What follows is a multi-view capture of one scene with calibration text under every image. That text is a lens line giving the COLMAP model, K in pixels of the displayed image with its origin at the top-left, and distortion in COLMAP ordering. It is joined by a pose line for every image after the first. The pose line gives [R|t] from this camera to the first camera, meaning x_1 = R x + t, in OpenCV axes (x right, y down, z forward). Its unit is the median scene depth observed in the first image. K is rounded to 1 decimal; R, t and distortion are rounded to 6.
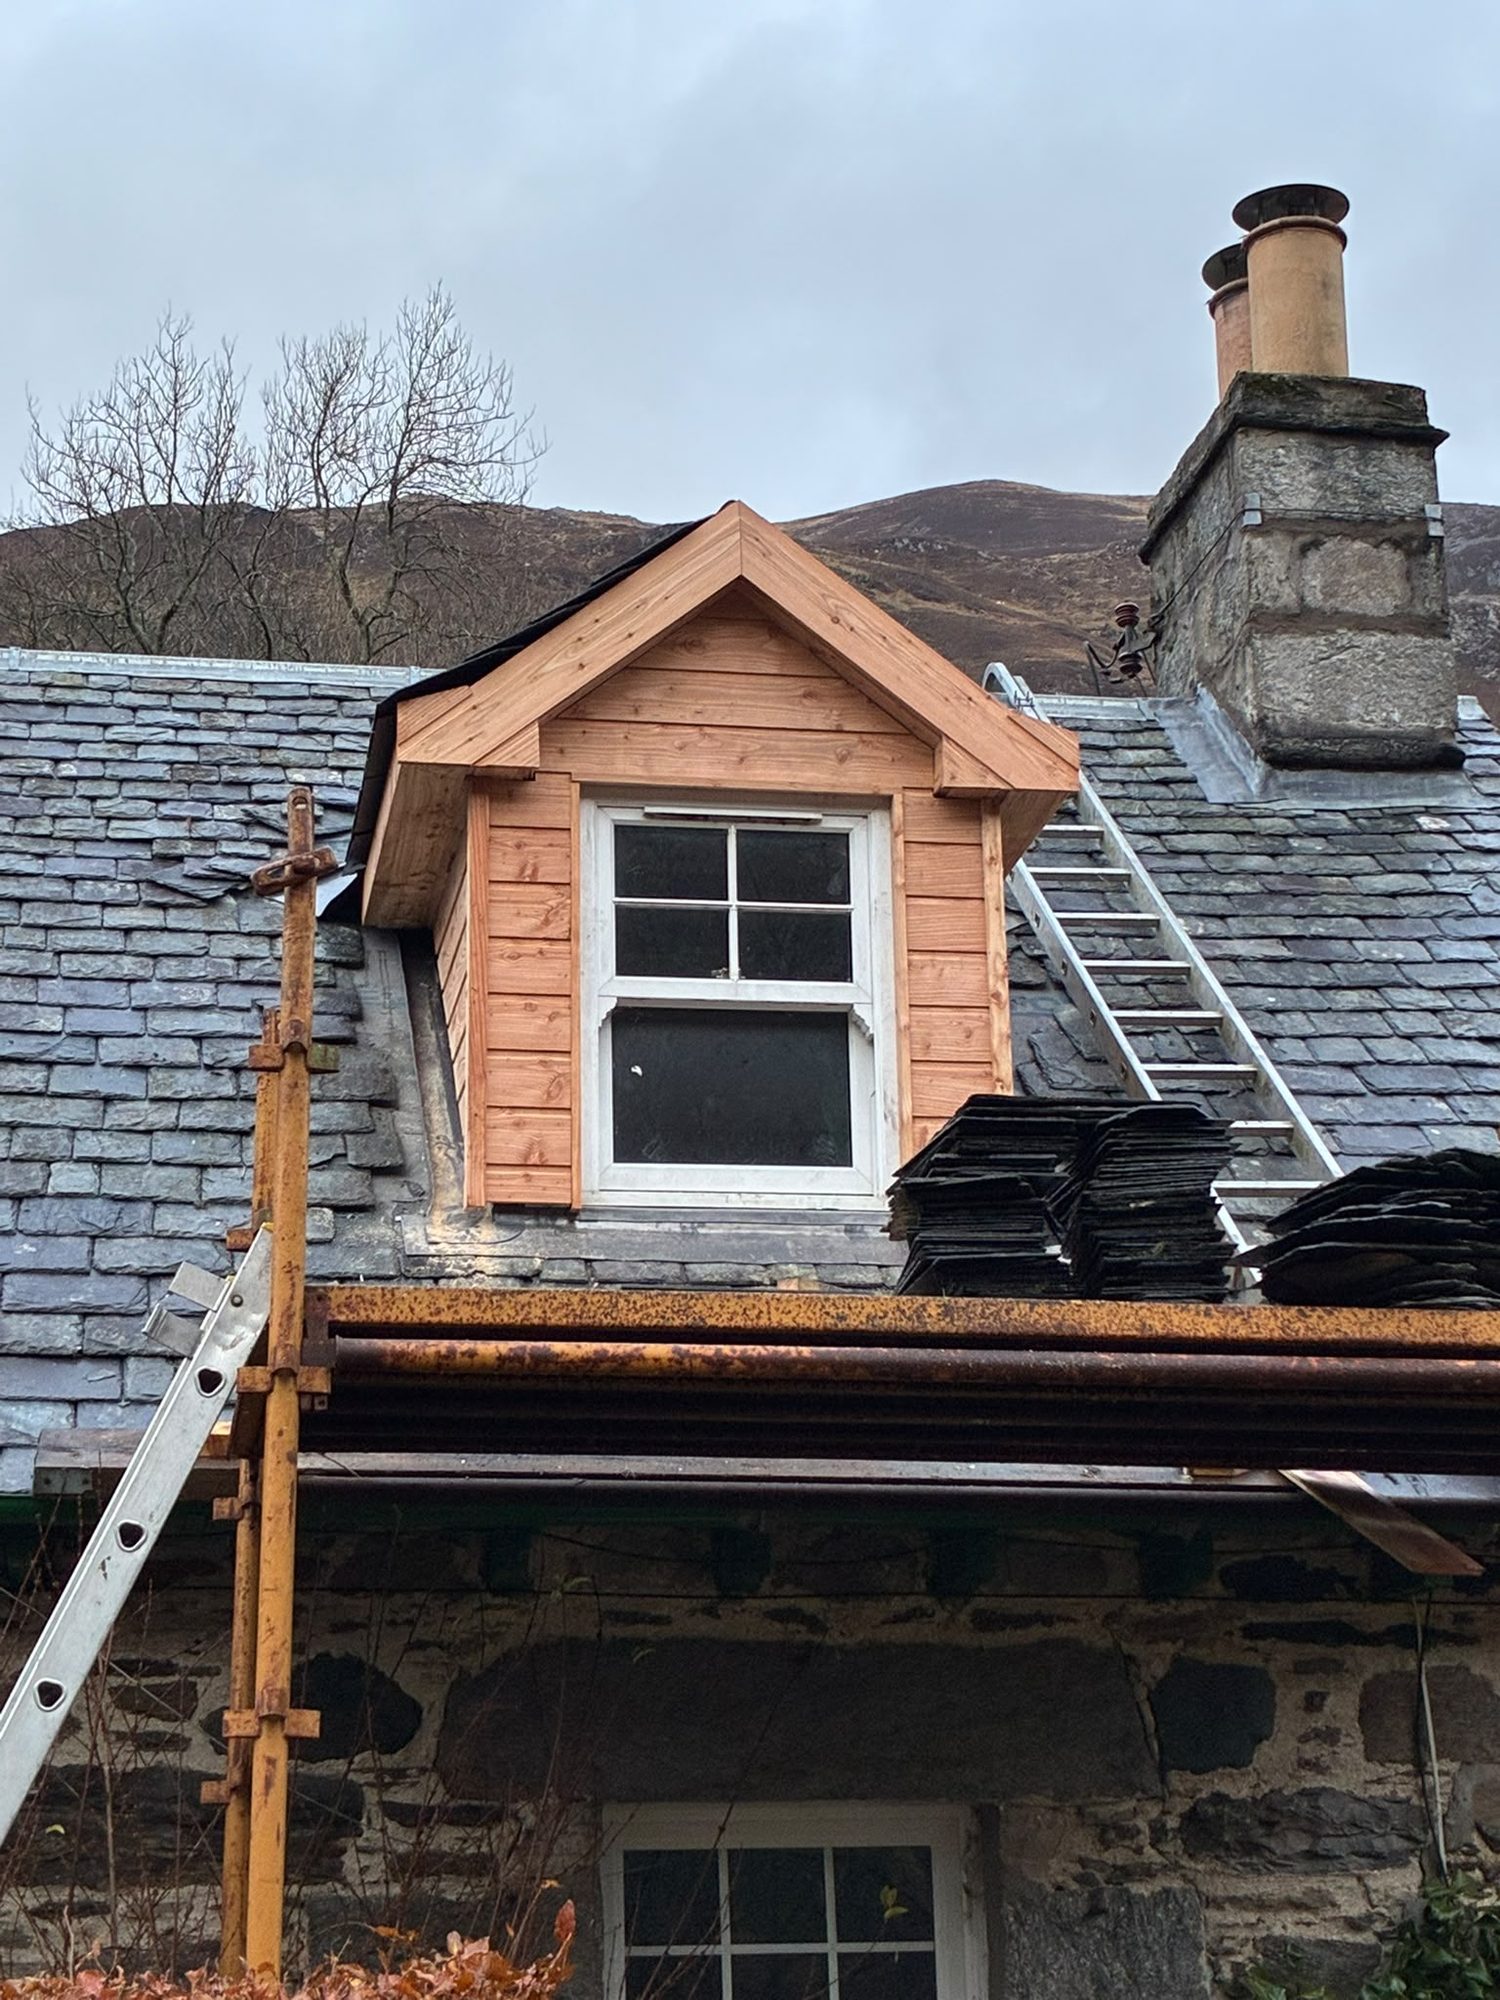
lens RADIAL K [[3663.9, 0, 750.0], [0, 3663.9, 1000.0], [0, 0, 1]] dist [0.153106, -0.321966]
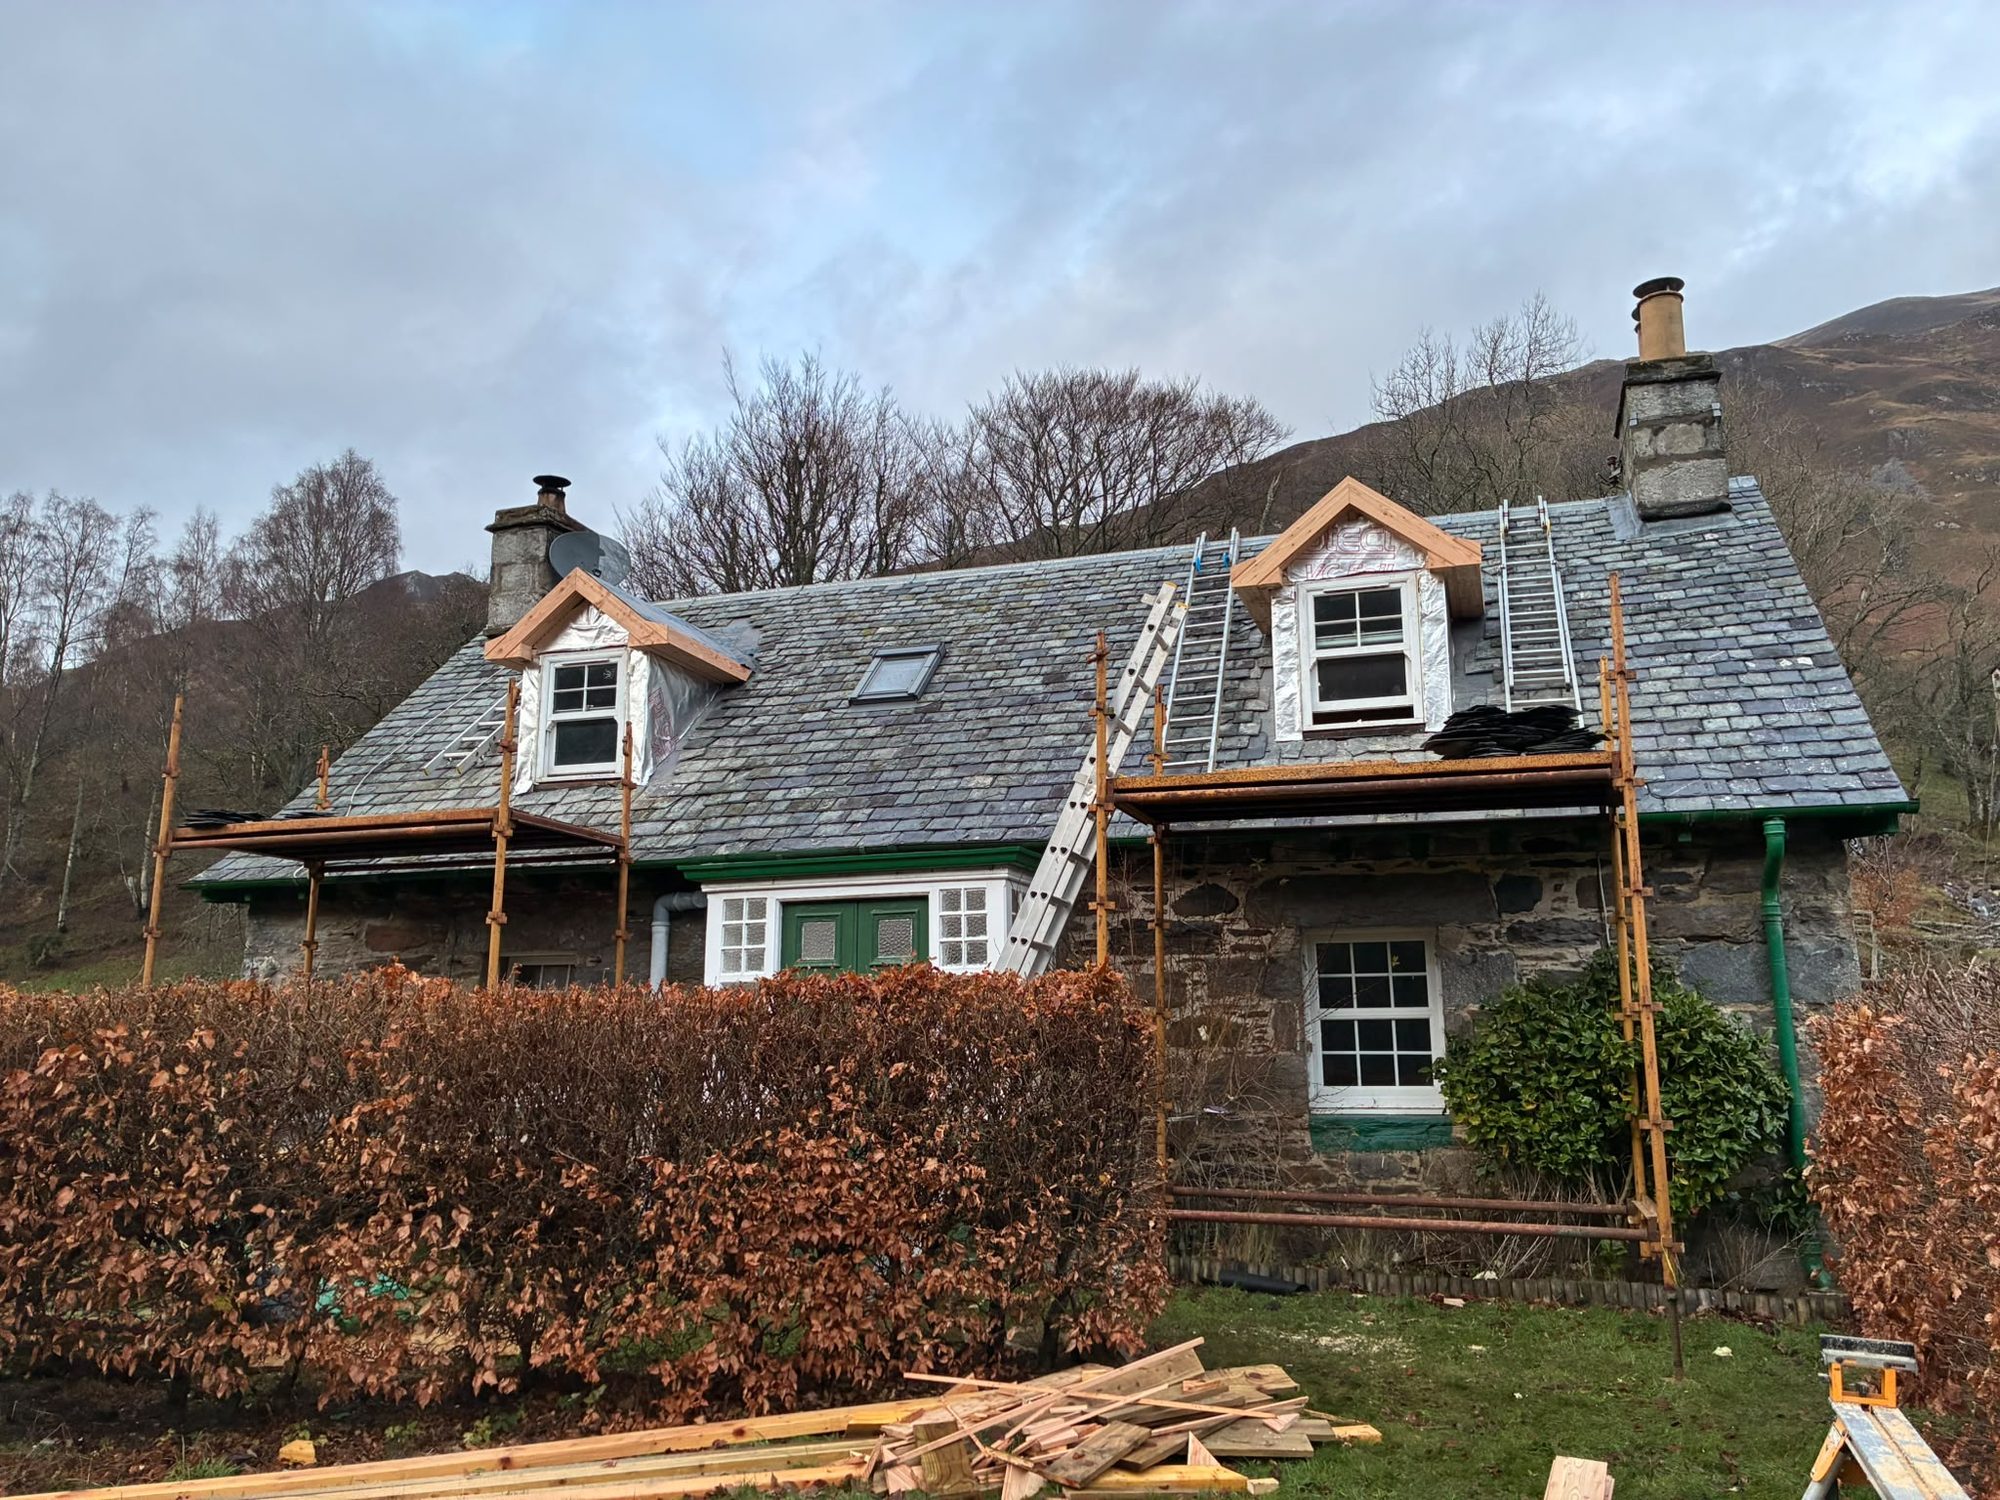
lens RADIAL K [[1490.8, 0, 1000.0], [0, 1490.8, 750.0], [0, 0, 1]] dist [0.025390, -0.047250]
pose [[0.882109, -0.075299, -0.464989, 0.281360], [0.116464, 0.991356, 0.060402, -0.028094], [0.456421, -0.107436, 0.883254, -0.164368]]
